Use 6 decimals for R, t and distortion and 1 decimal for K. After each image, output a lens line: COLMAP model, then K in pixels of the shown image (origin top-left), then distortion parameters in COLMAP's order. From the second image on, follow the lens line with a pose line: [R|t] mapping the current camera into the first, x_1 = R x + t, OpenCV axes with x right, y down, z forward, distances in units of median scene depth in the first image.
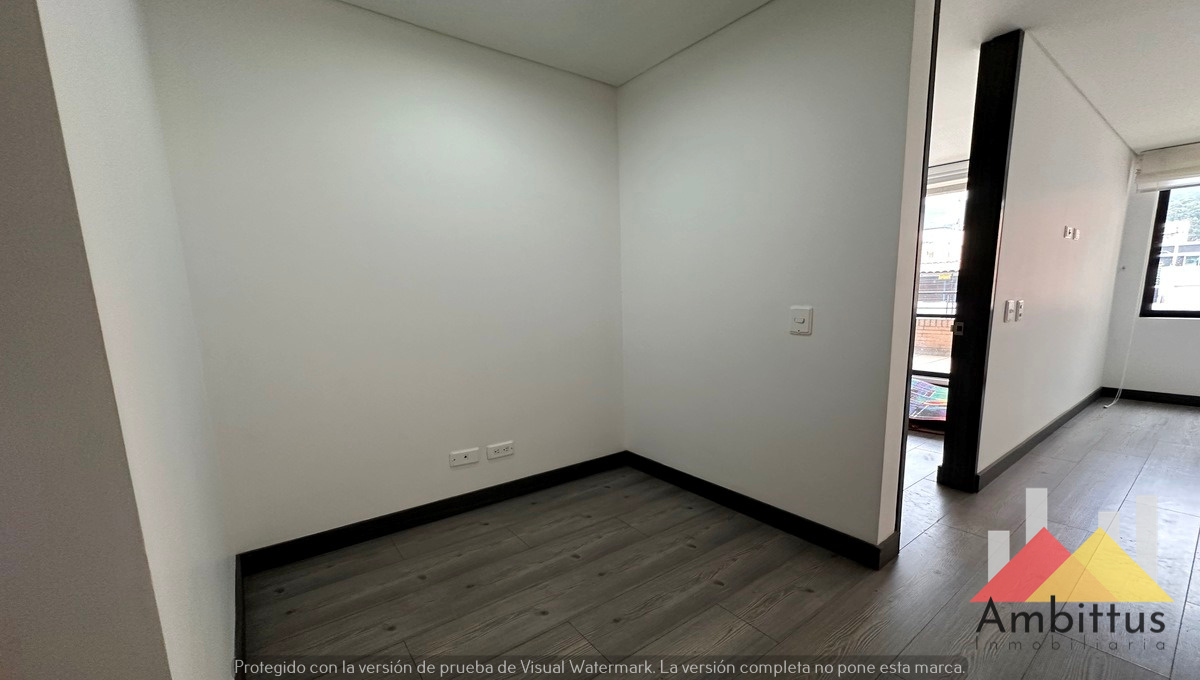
lens RADIAL K [[478.9, 0, 596.3], [0, 478.9, 361.6], [0, 0, 1]] dist [0.000565, -0.000076]
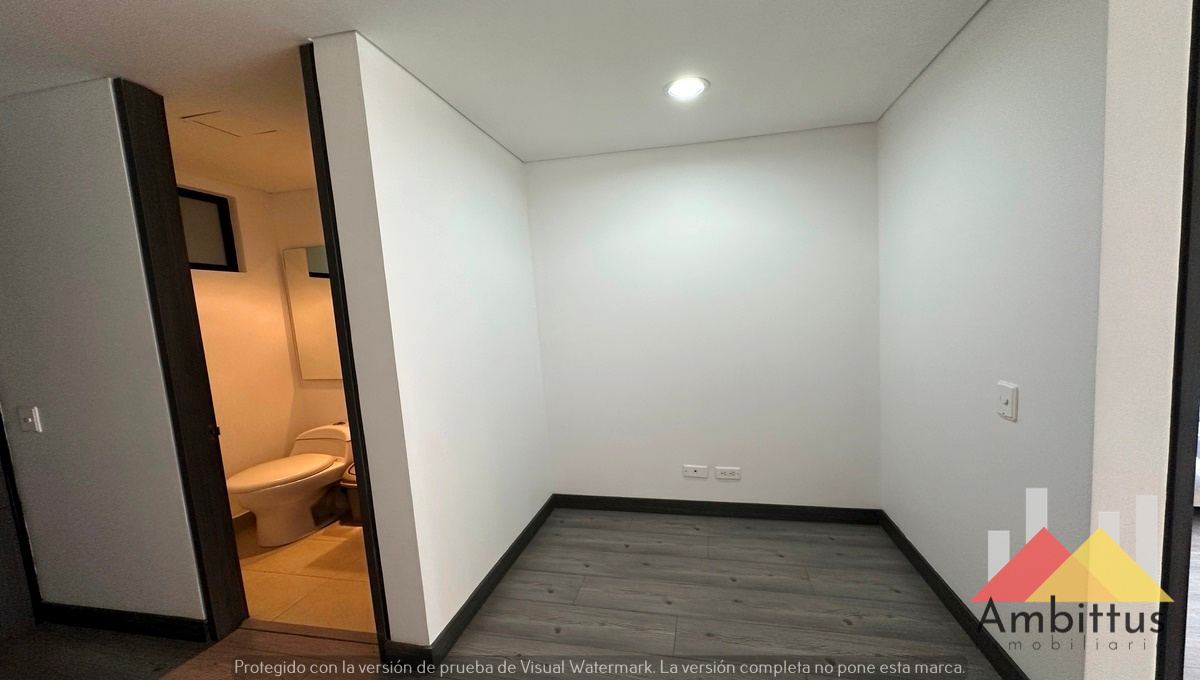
lens RADIAL K [[480.1, 0, 596.4], [0, 480.1, 354.4], [0, 0, 1]] dist [-0.000466, 0.000082]
pose [[0.638992, 0.058929, -0.766953, 0.580578], [-0.070574, 0.997347, 0.017833, -0.124733], [0.765969, 0.042732, 0.641455, -0.010874]]
